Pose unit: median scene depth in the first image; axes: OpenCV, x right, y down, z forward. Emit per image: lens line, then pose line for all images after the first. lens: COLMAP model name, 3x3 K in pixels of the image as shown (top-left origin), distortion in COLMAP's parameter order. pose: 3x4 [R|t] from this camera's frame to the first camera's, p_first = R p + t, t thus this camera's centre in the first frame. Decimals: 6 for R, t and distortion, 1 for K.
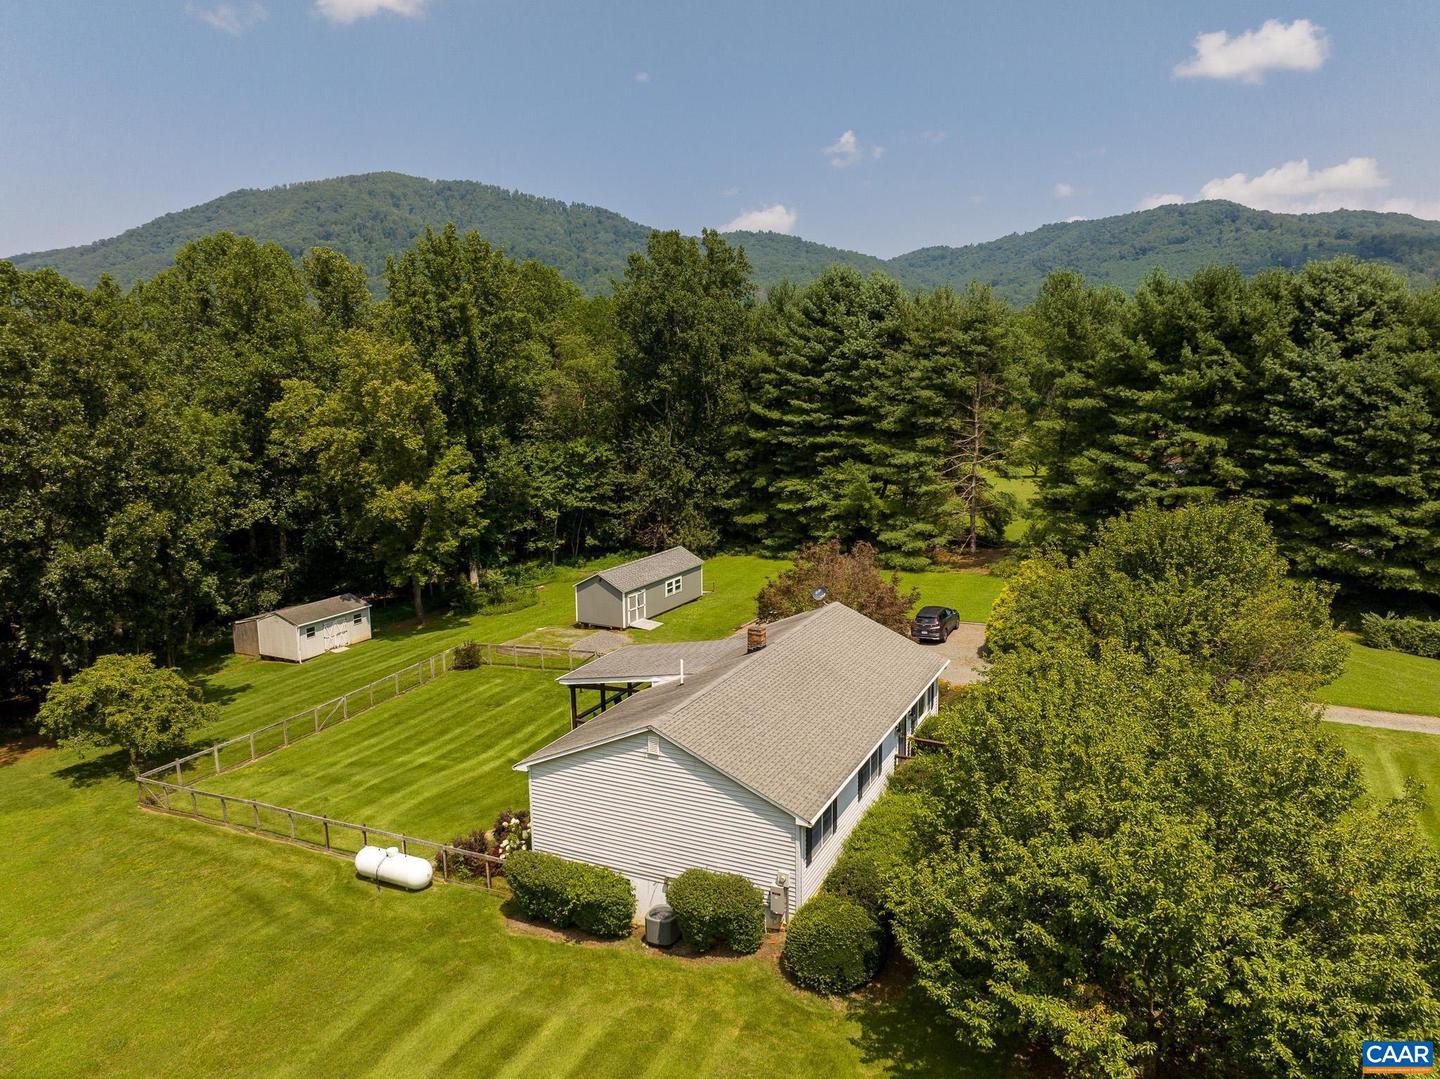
lens RADIAL K [[1000.1, 0, 727.9], [0, 1000.1, 535.7], [0, 0, 1]] dist [-0.045783, -0.002892]
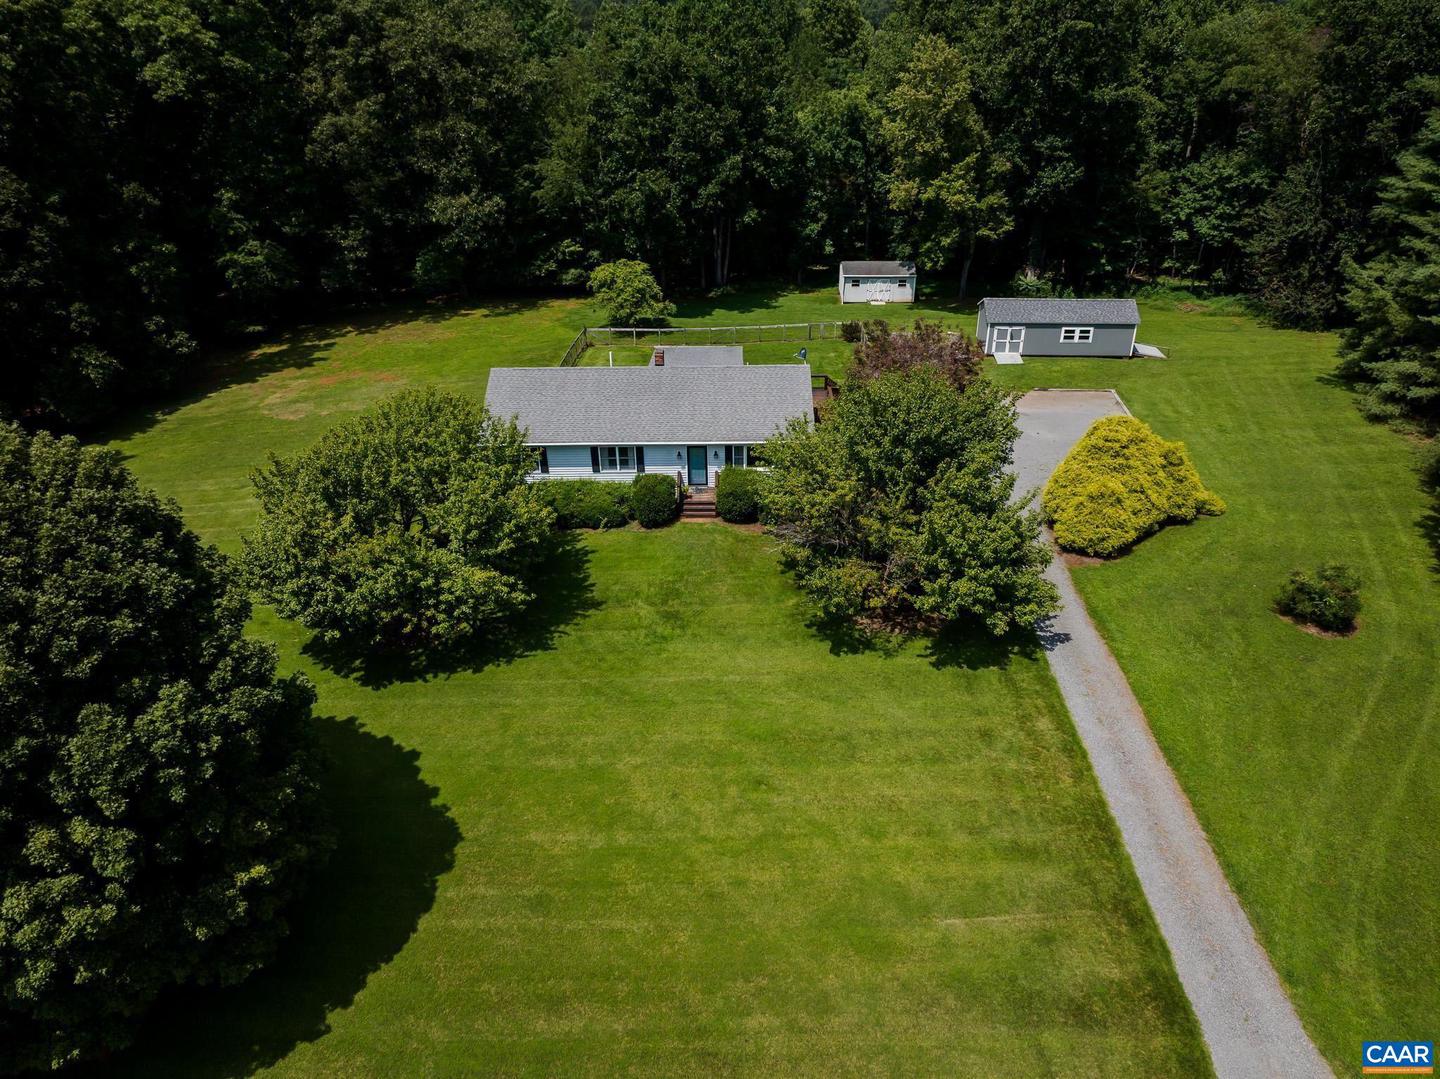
lens RADIAL K [[1000.1, 0, 727.9], [0, 1000.1, 535.7], [0, 0, 1]] dist [-0.045783, -0.002892]
pose [[0.427920, 0.461248, -0.777262, 0.688275], [-0.145823, 0.883944, 0.444273, -0.168997], [0.891976, -0.076771, 0.445517, 0.235962]]
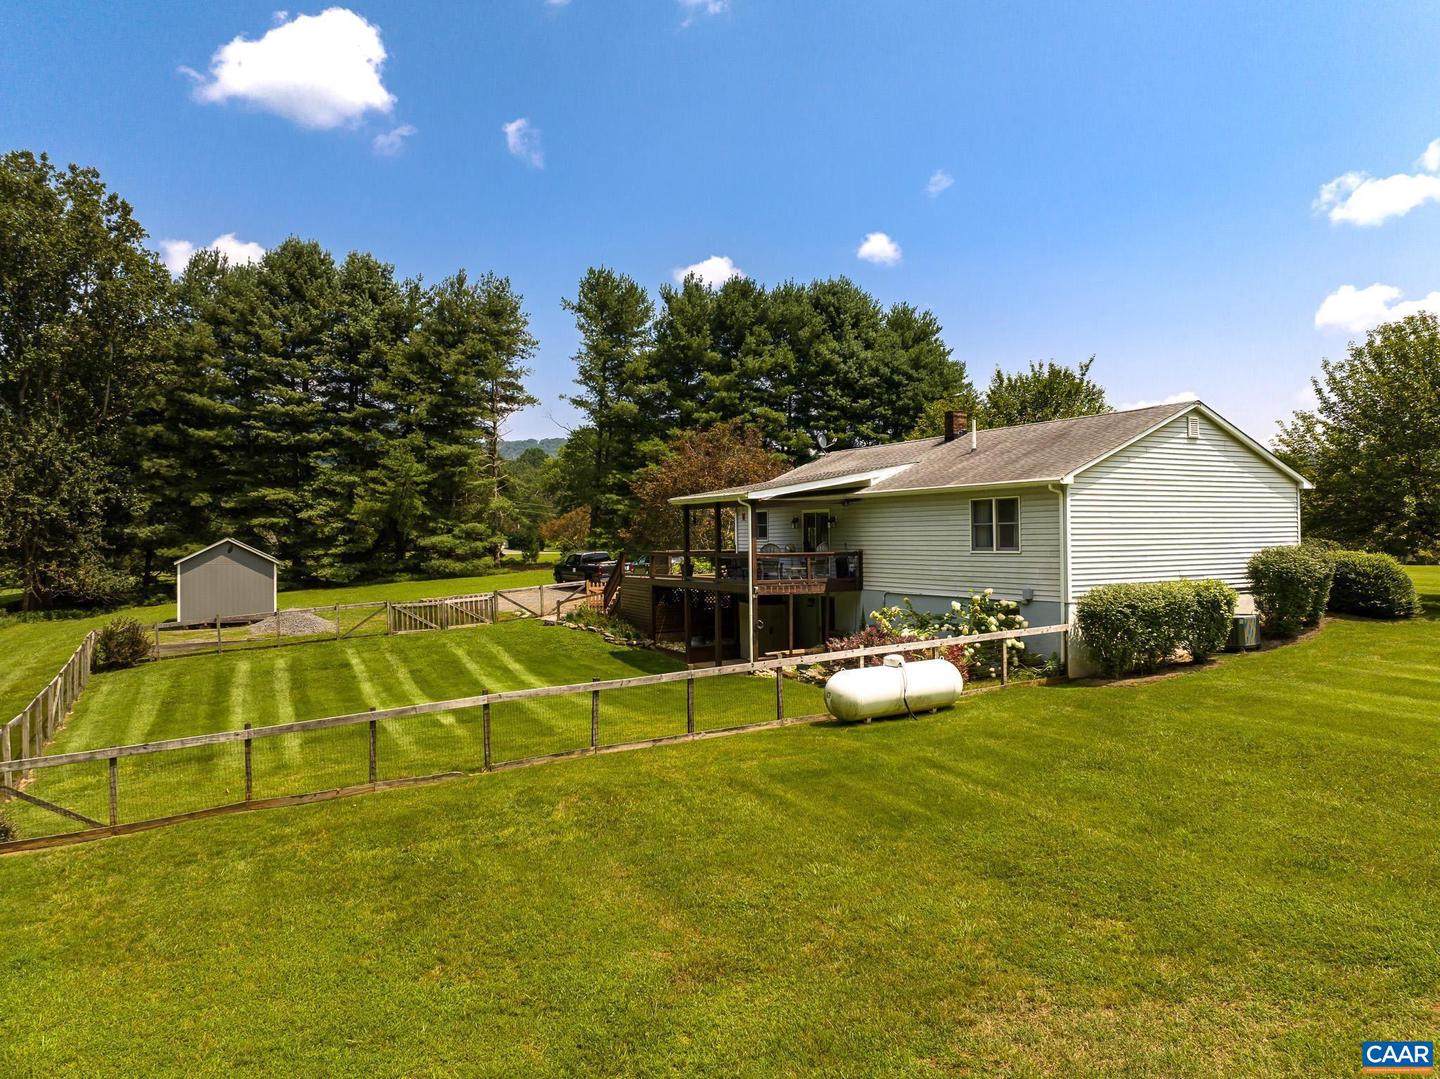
lens RADIAL K [[1000.1, 0, 727.9], [0, 1000.1, 535.7], [0, 0, 1]] dist [-0.045783, -0.002892]
pose [[0.600978, 0.006239, 0.799241, -0.429453], [0.137919, 0.984160, -0.111388, 0.146622], [-0.787276, 0.177172, 0.590598, 0.353445]]
